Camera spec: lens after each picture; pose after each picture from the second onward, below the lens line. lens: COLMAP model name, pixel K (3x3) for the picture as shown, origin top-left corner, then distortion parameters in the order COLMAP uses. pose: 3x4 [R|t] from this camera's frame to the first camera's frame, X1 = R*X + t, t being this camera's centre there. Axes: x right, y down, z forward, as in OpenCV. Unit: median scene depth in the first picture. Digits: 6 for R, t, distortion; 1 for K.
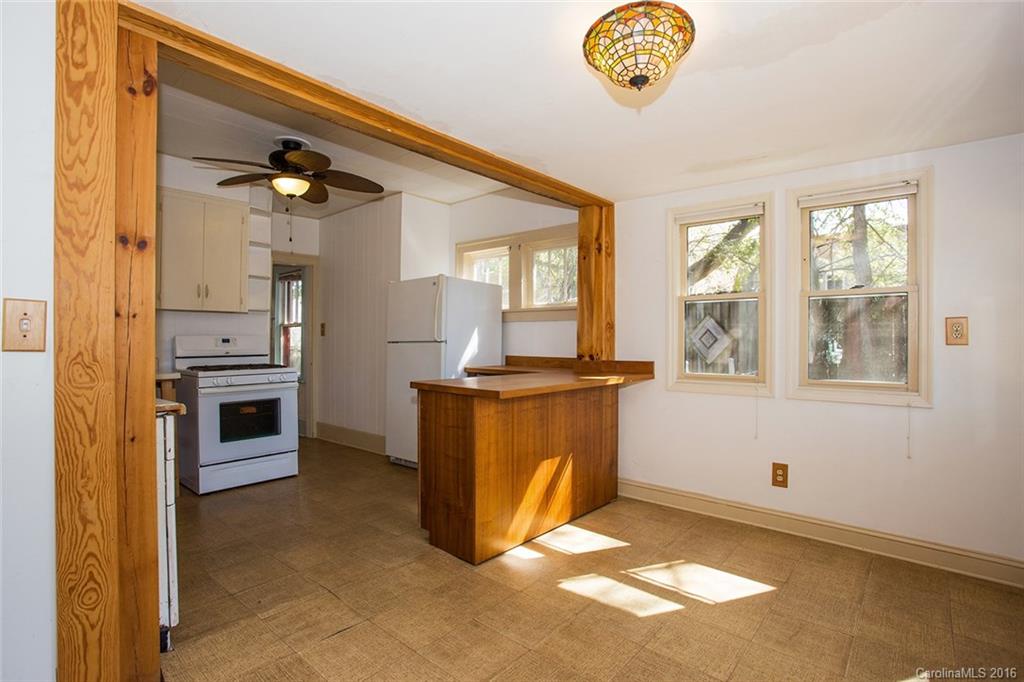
lens RADIAL K [[502.5, 0, 509.1], [0, 502.5, 341.4], [0, 0, 1]] dist [-0.071774, 0.030607]
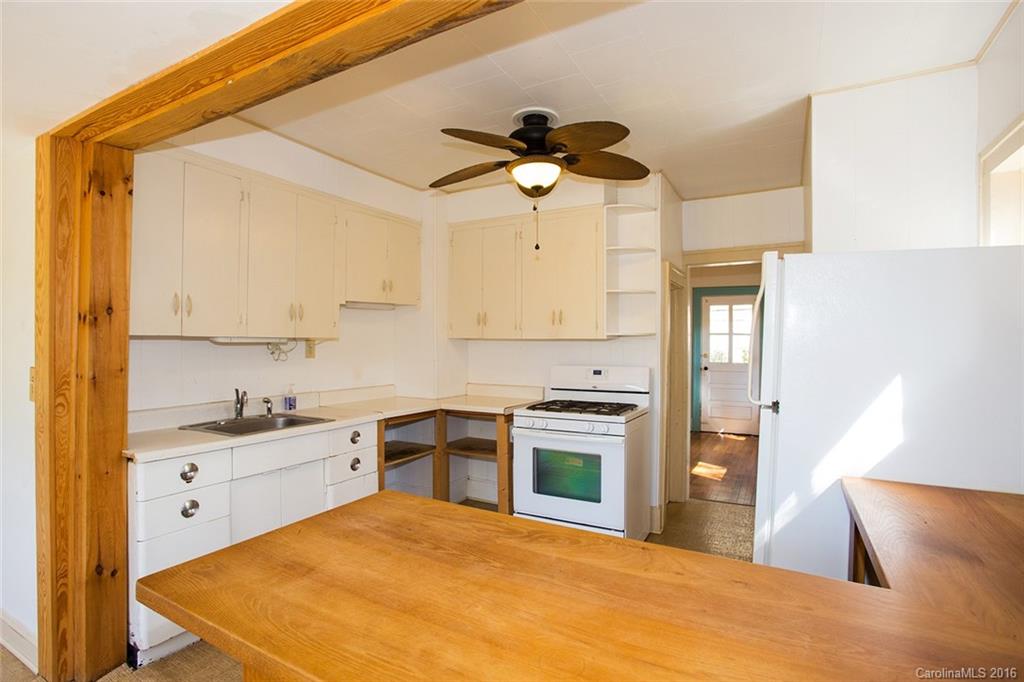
lens RADIAL K [[502.5, 0, 509.1], [0, 502.5, 341.4], [0, 0, 1]] dist [-0.071774, 0.030607]
pose [[0.200986, 0.000025, -0.979594, 0.236705], [-0.003108, 0.999995, -0.000612, -0.054148], [0.979589, 0.003168, 0.200985, 0.682719]]
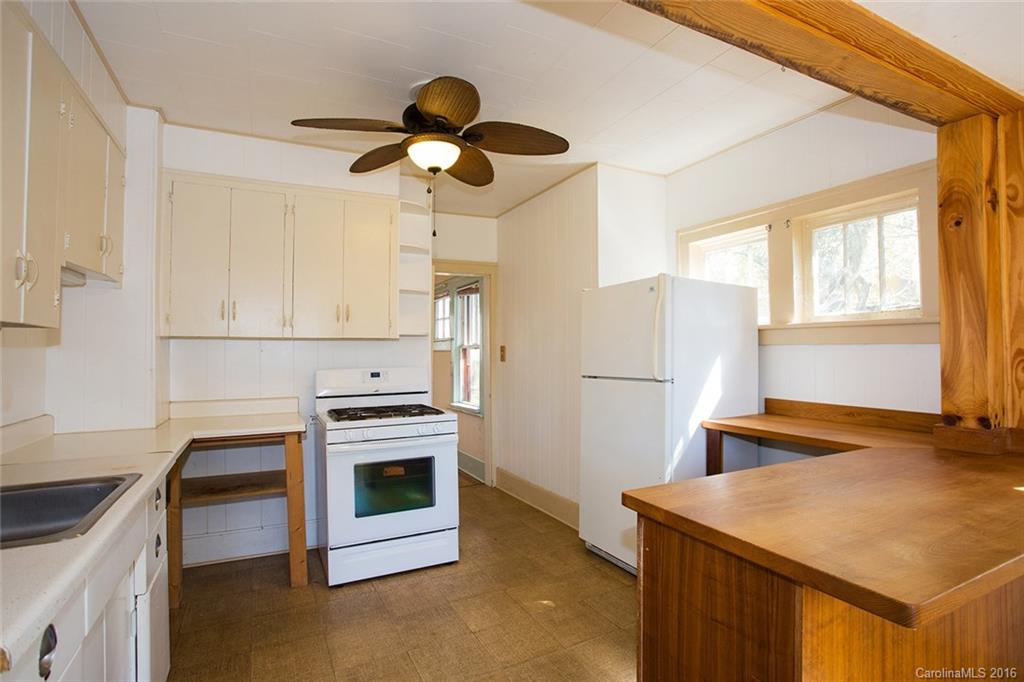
lens RADIAL K [[502.5, 0, 509.1], [0, 502.5, 341.4], [0, 0, 1]] dist [-0.071774, 0.030607]
pose [[0.925199, -0.014753, -0.379195, -0.076931], [0.007731, 0.999769, -0.020033, -0.037445], [0.379403, 0.015603, 0.925100, 0.345964]]
